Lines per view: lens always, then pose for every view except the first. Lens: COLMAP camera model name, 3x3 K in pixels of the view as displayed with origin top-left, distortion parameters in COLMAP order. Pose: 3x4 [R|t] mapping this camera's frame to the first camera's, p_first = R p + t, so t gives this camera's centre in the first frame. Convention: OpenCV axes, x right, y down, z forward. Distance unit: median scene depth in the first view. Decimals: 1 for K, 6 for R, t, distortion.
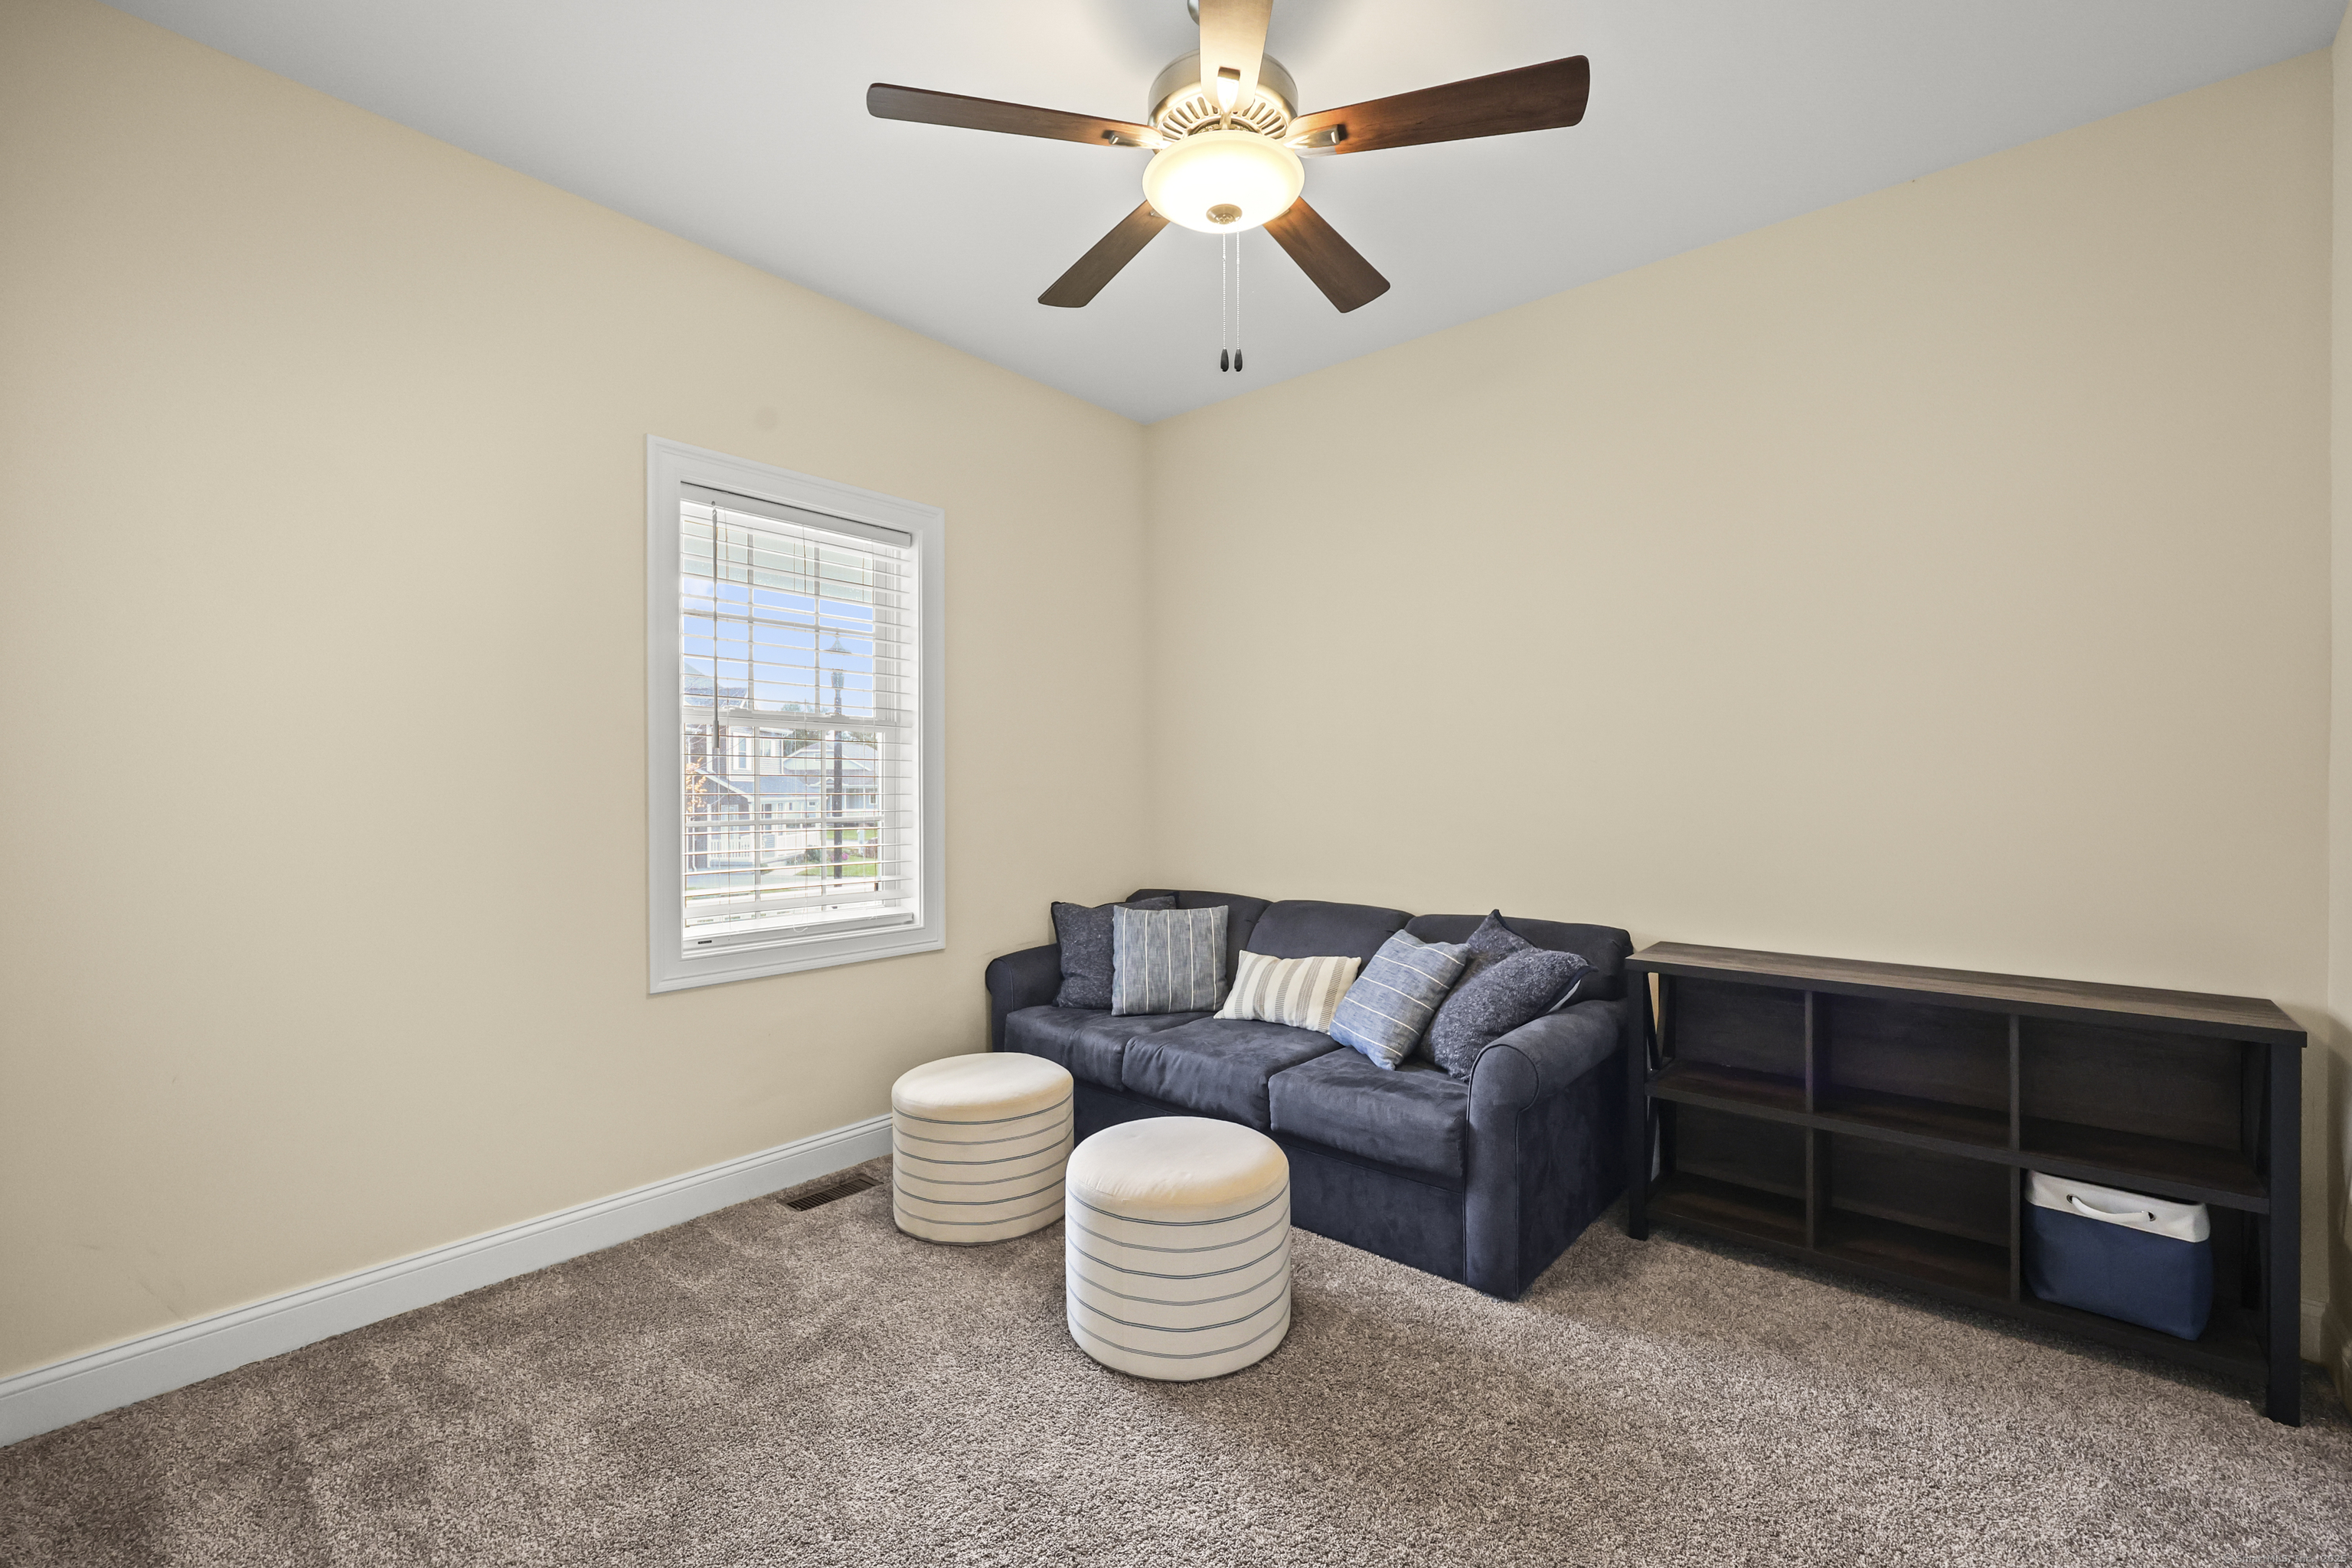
lens RADIAL K [[953.2, 0, 1185.0], [0, 953.2, 783.1], [0, 0, 1]] dist [0.001065, 0.000025]
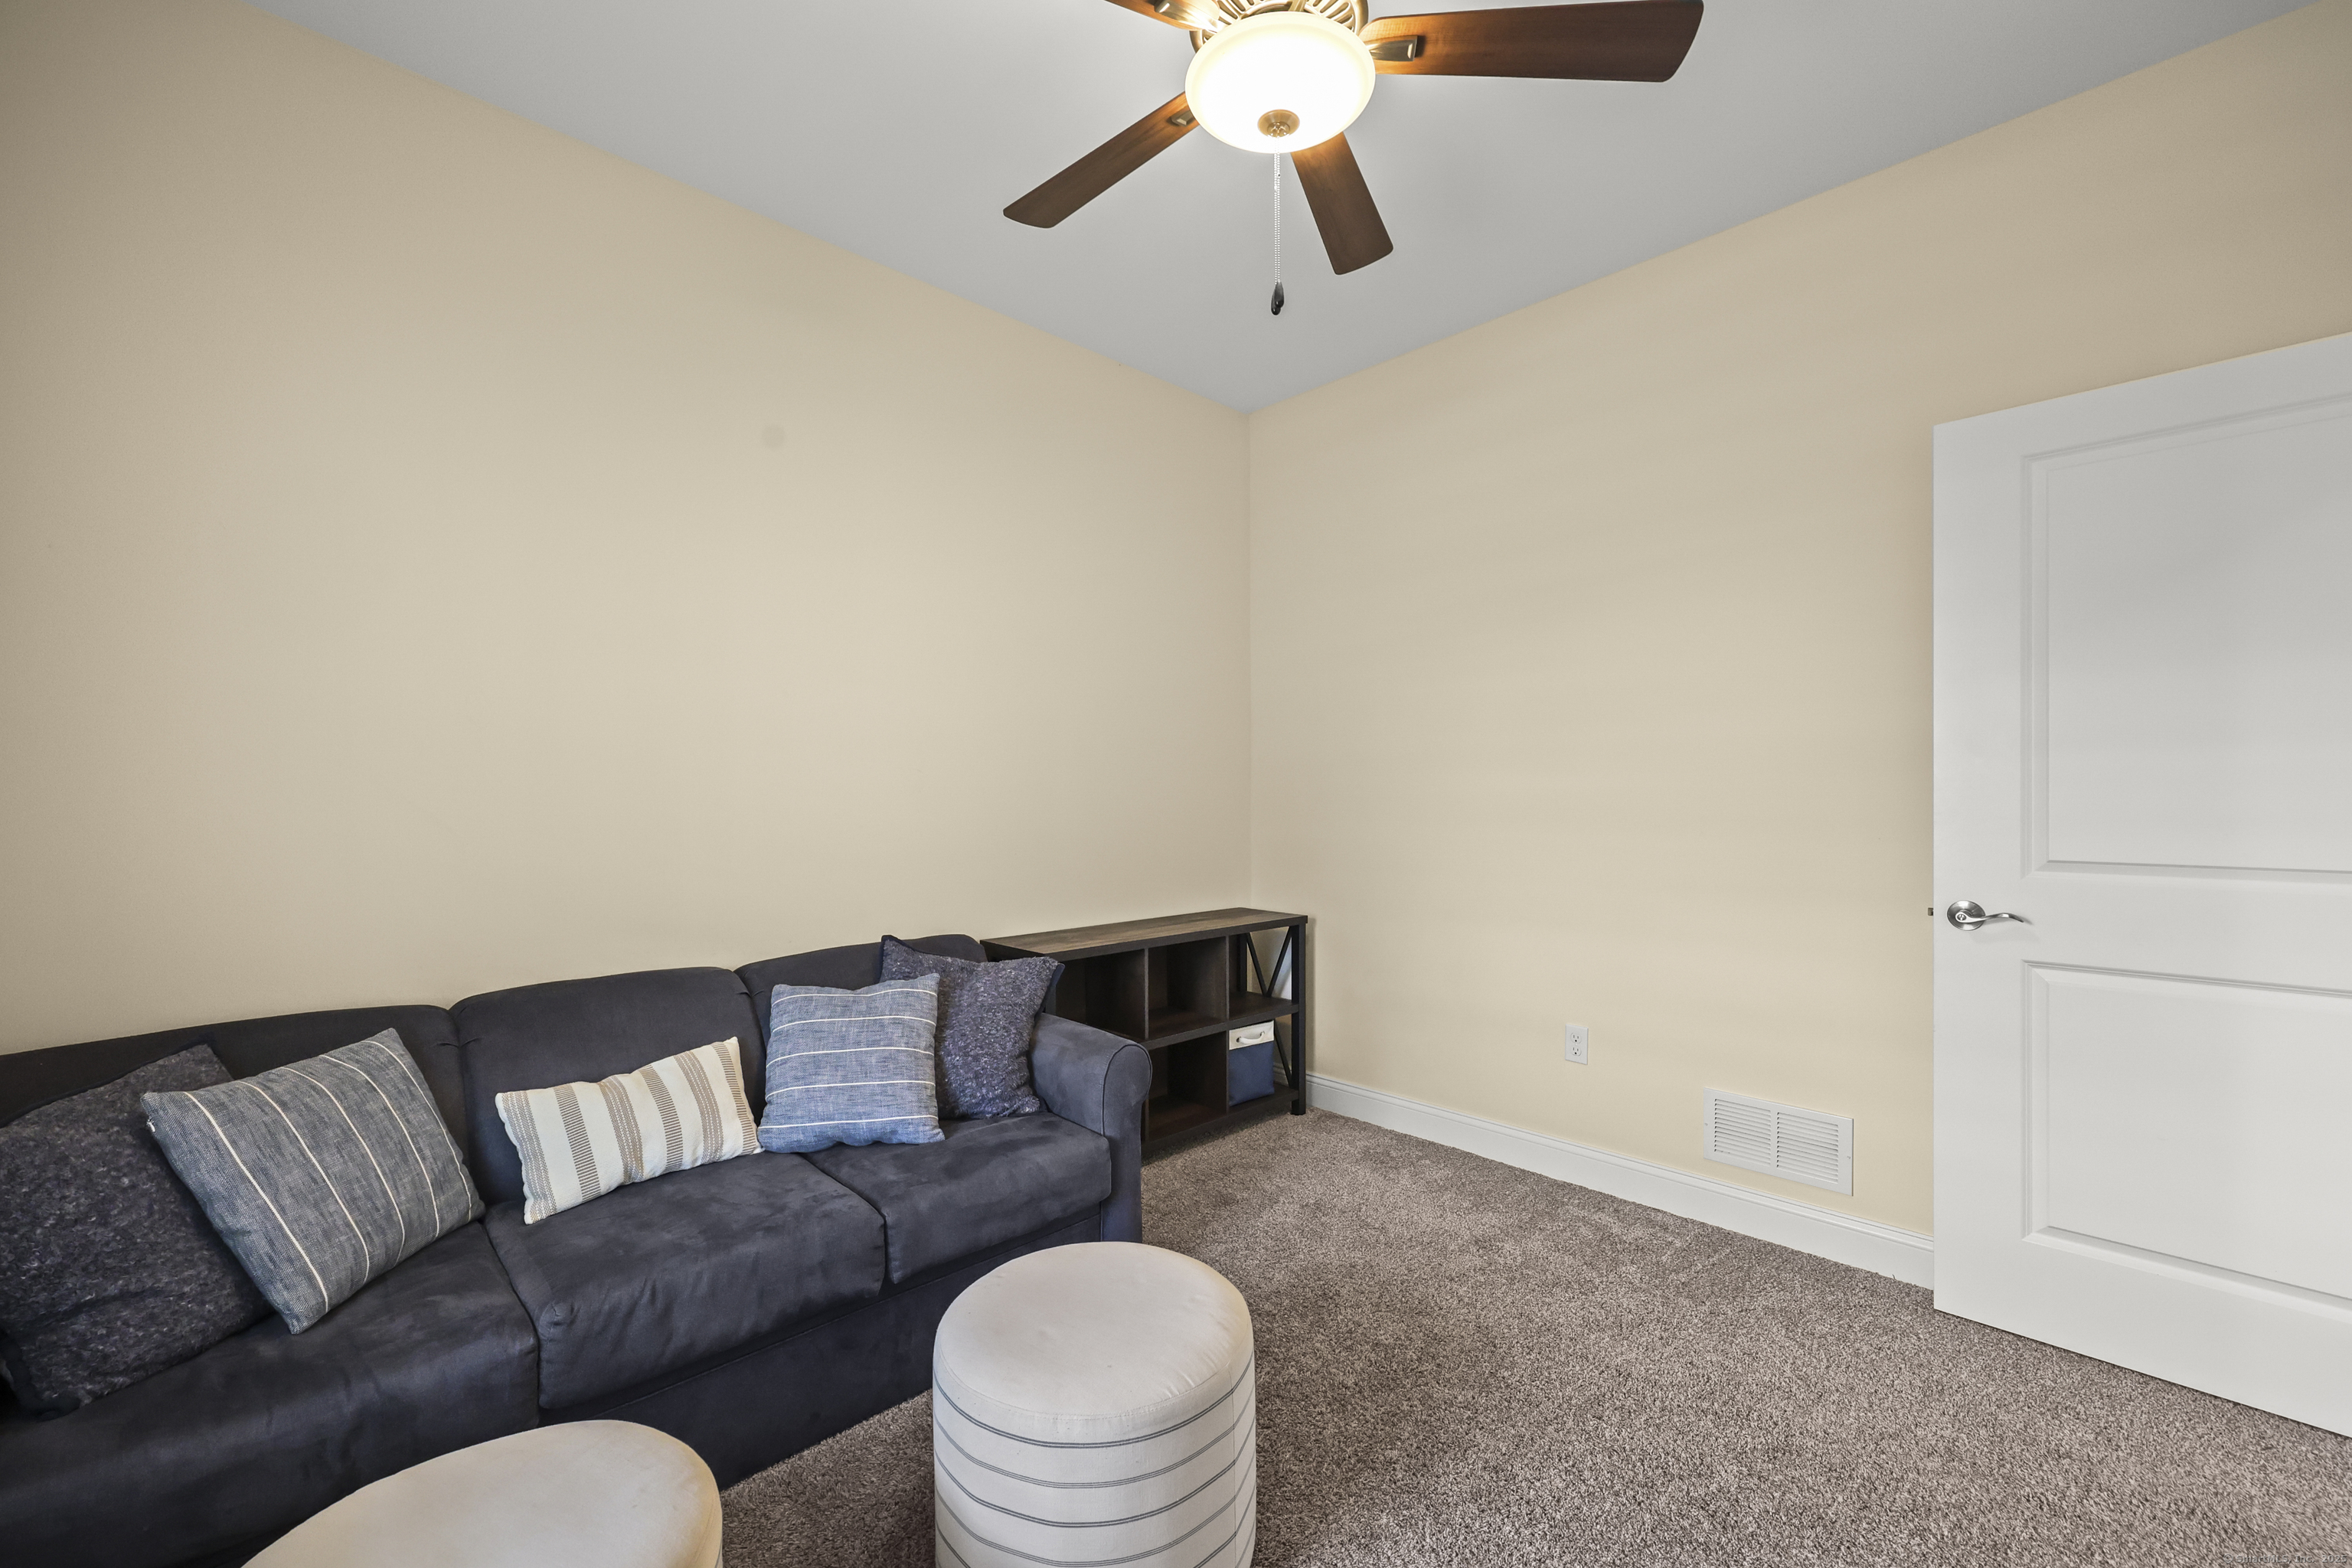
lens RADIAL K [[953.2, 0, 1181.1], [0, 953.2, 787.5], [0, 0, 1]] dist [0.001065, 0.000025]
pose [[0.126508, 0.000514, 0.991965, -0.491654], [0.003505, 0.999993, -0.000965, -0.001588], [-0.991959, 0.003599, 0.126506, 0.591047]]
